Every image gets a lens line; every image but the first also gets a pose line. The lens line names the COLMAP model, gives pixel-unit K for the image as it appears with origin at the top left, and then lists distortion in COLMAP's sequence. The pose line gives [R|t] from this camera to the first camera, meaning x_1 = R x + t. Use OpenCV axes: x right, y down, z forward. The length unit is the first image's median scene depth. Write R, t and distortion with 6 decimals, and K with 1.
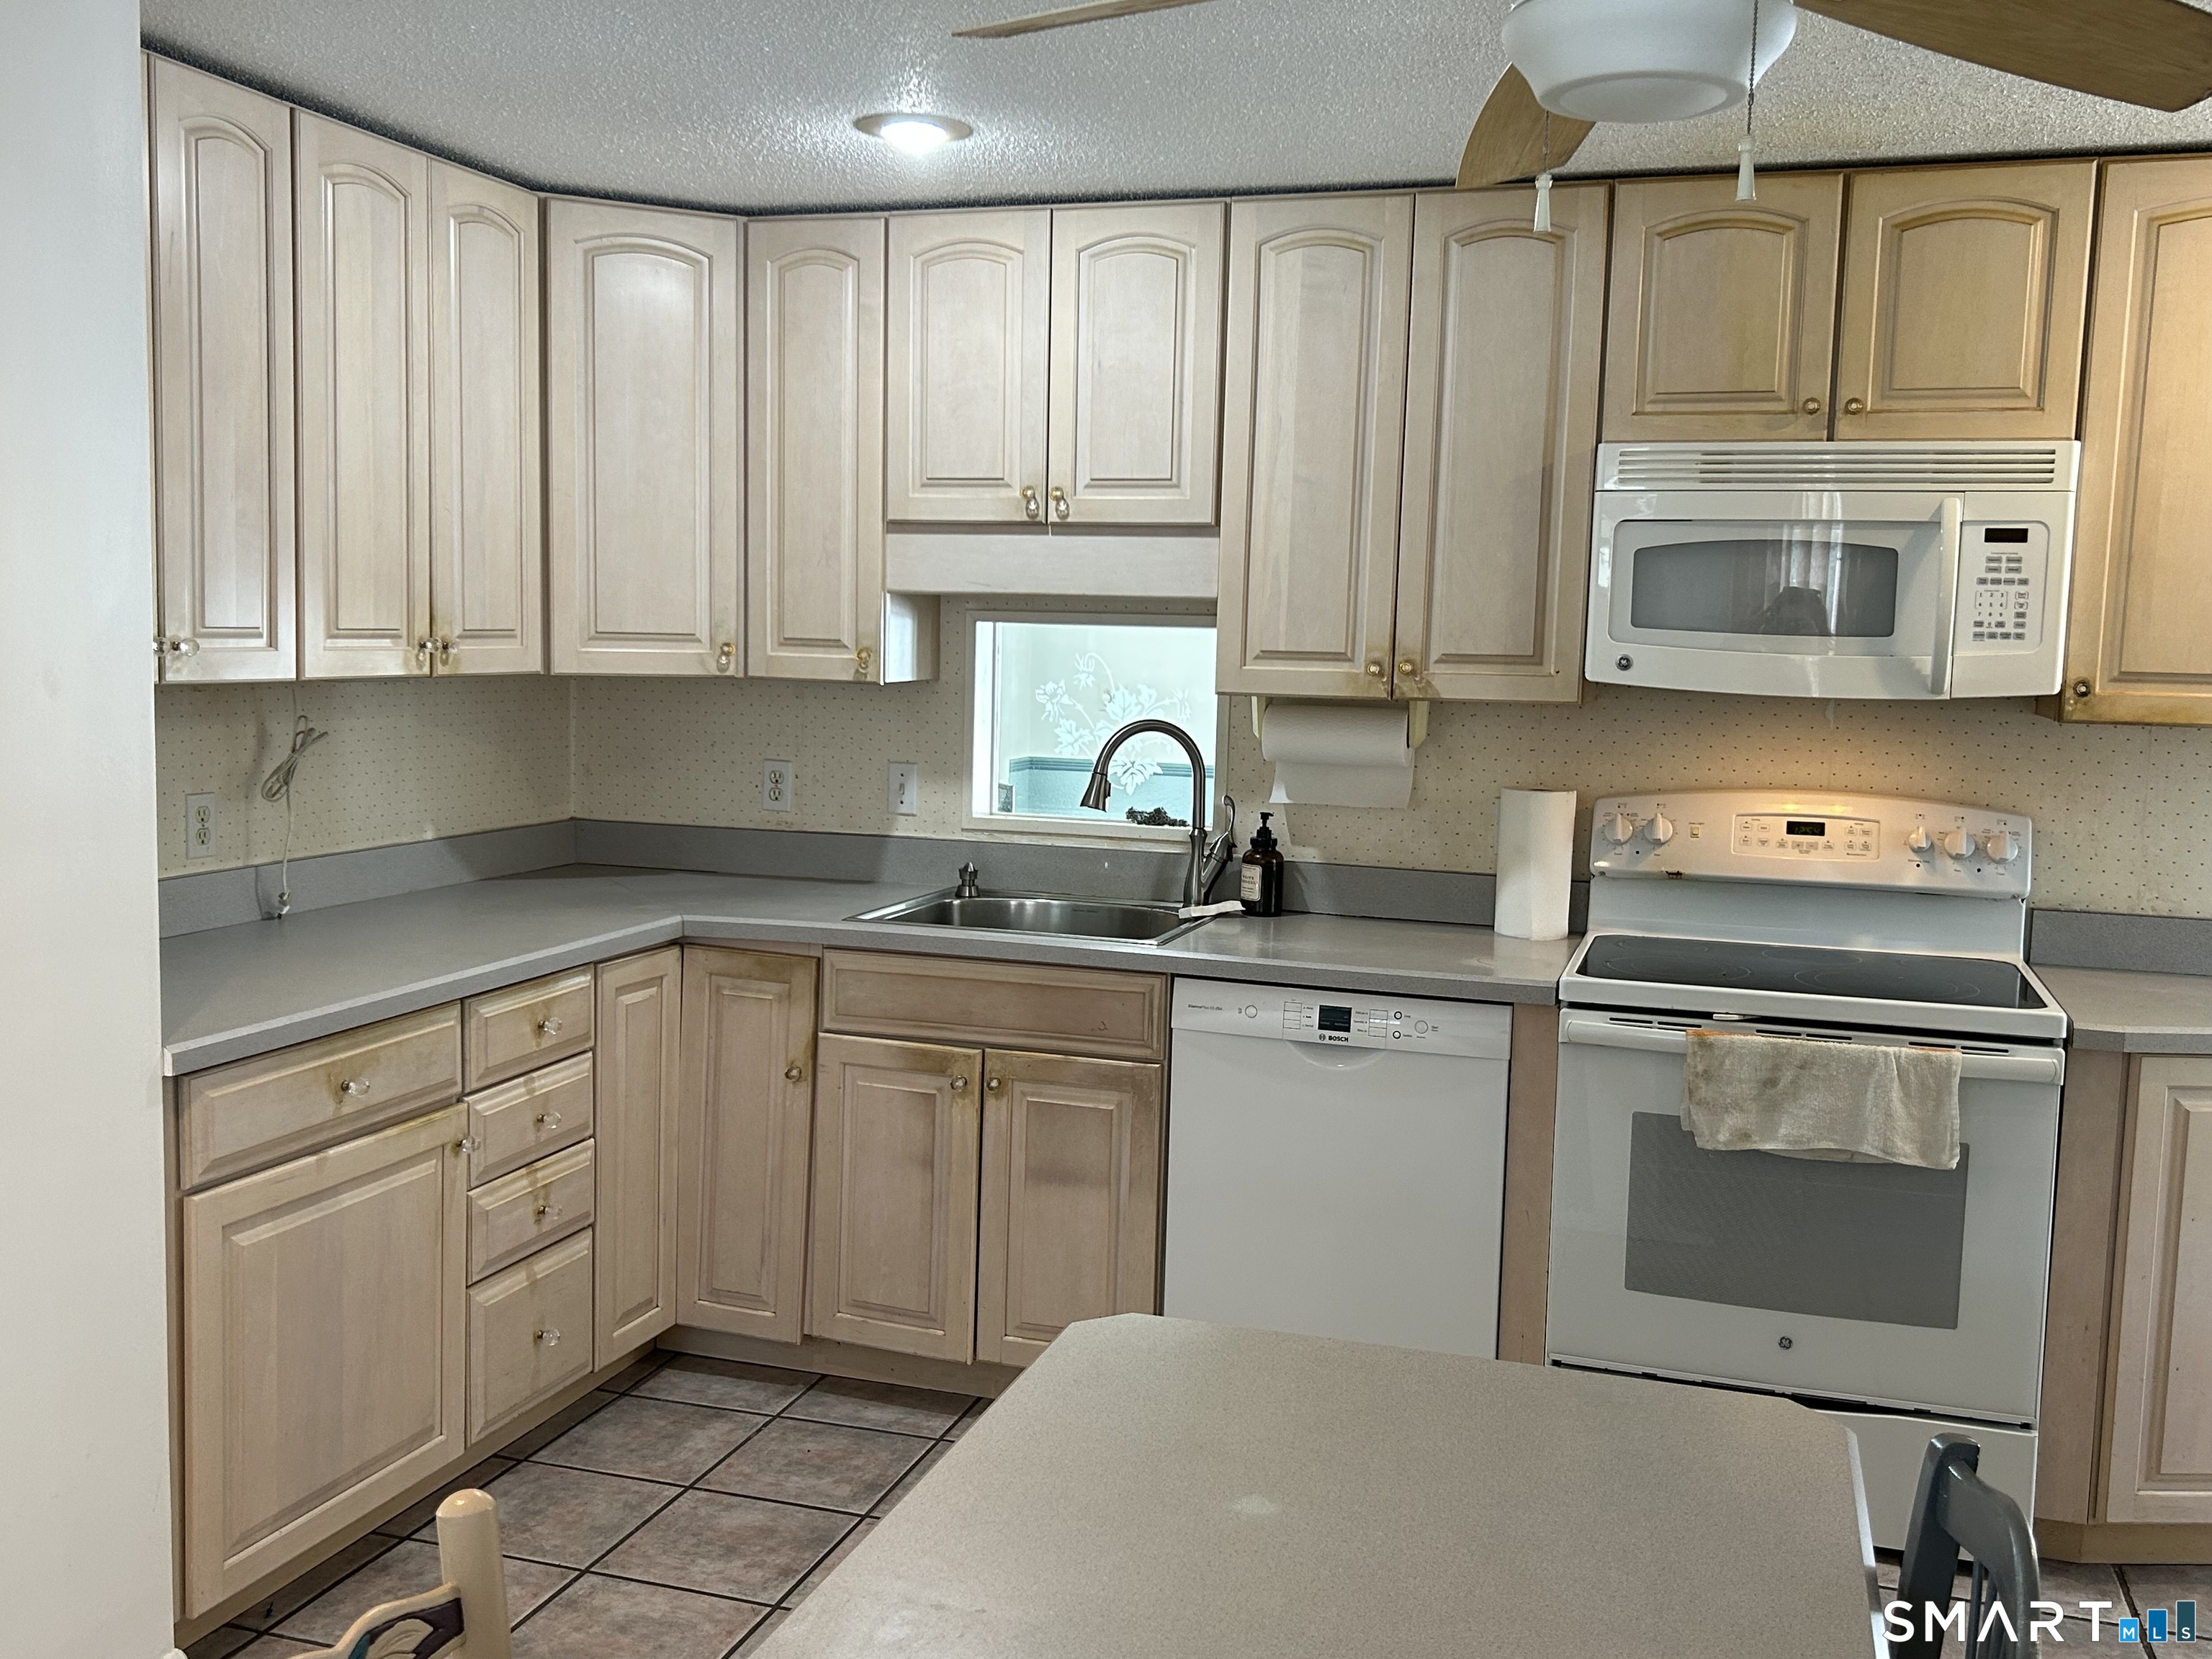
lens RADIAL K [[2045.3, 0, 1096.7], [0, 2045.3, 851.6], [0, 0, 1]] dist [0.050719, 0.000000]
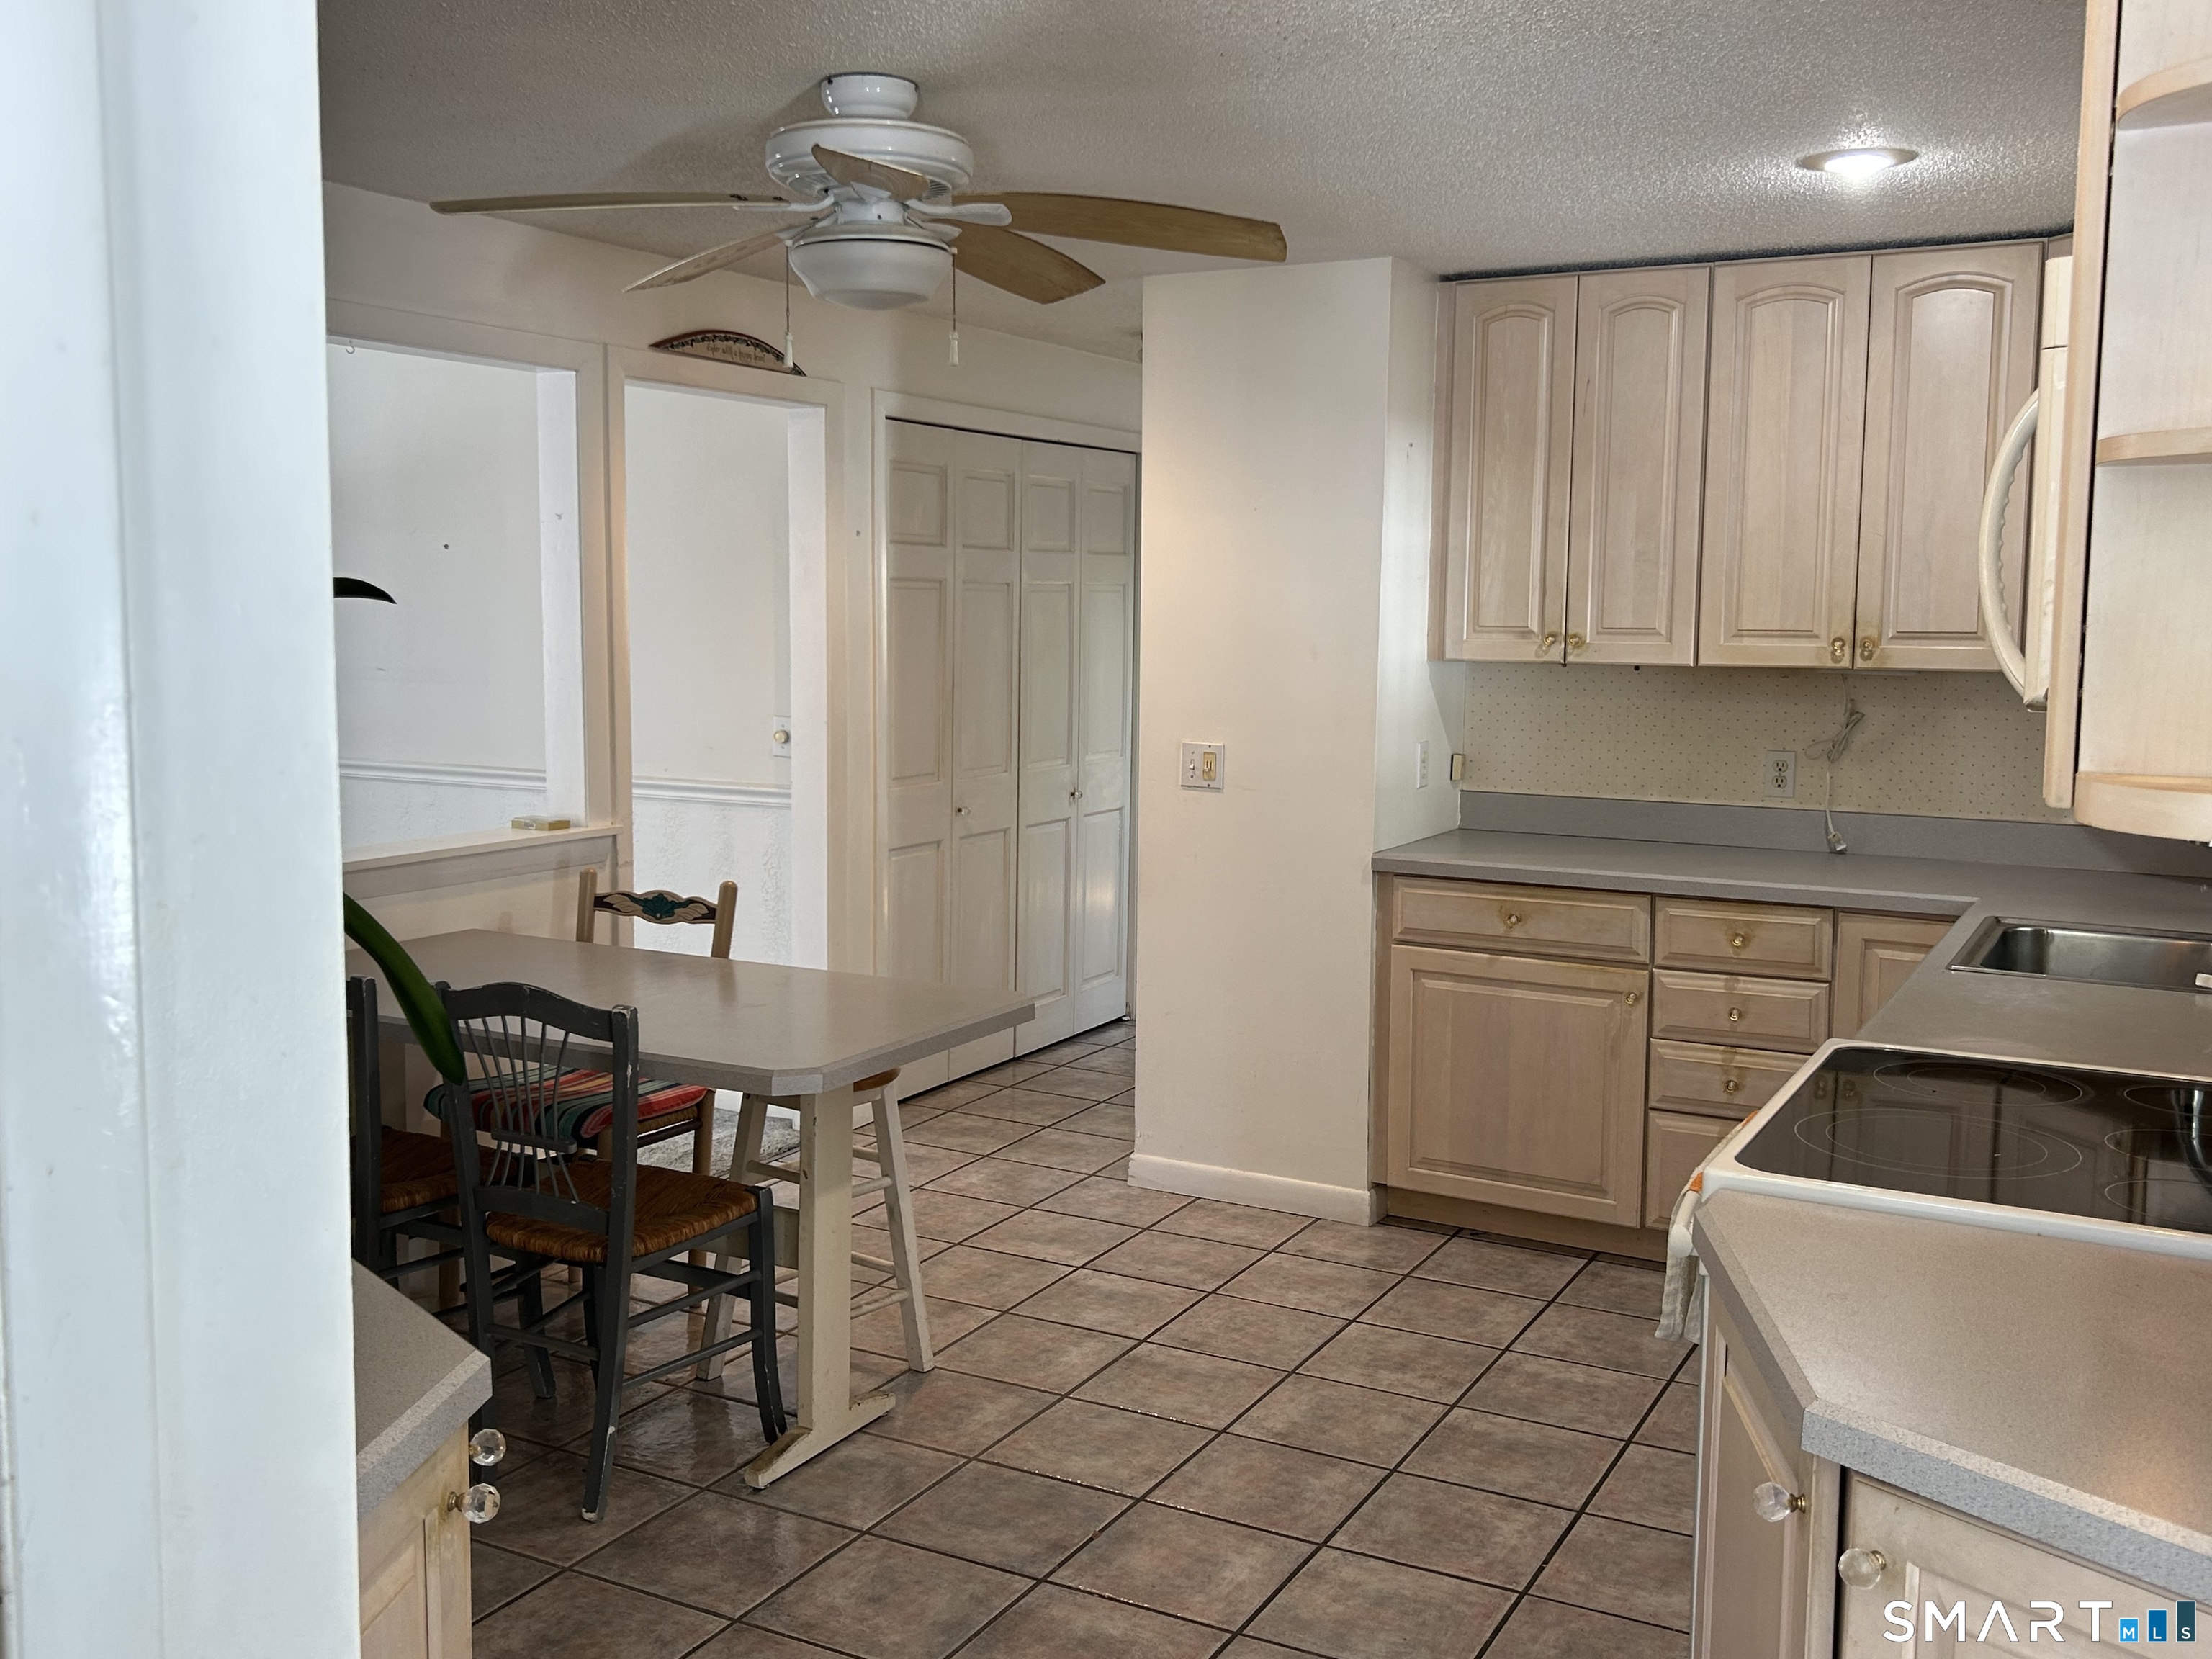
lens RADIAL K [[2045.3, 0, 1100.9], [0, 2045.3, 828.7], [0, 0, 1]] dist [0.050719, 0.000000]
pose [[-0.173196, 0.085327, -0.981184, 1.068131], [-0.126656, 0.986038, 0.108107, -0.071984], [0.976709, 0.142997, -0.159971, 0.826950]]
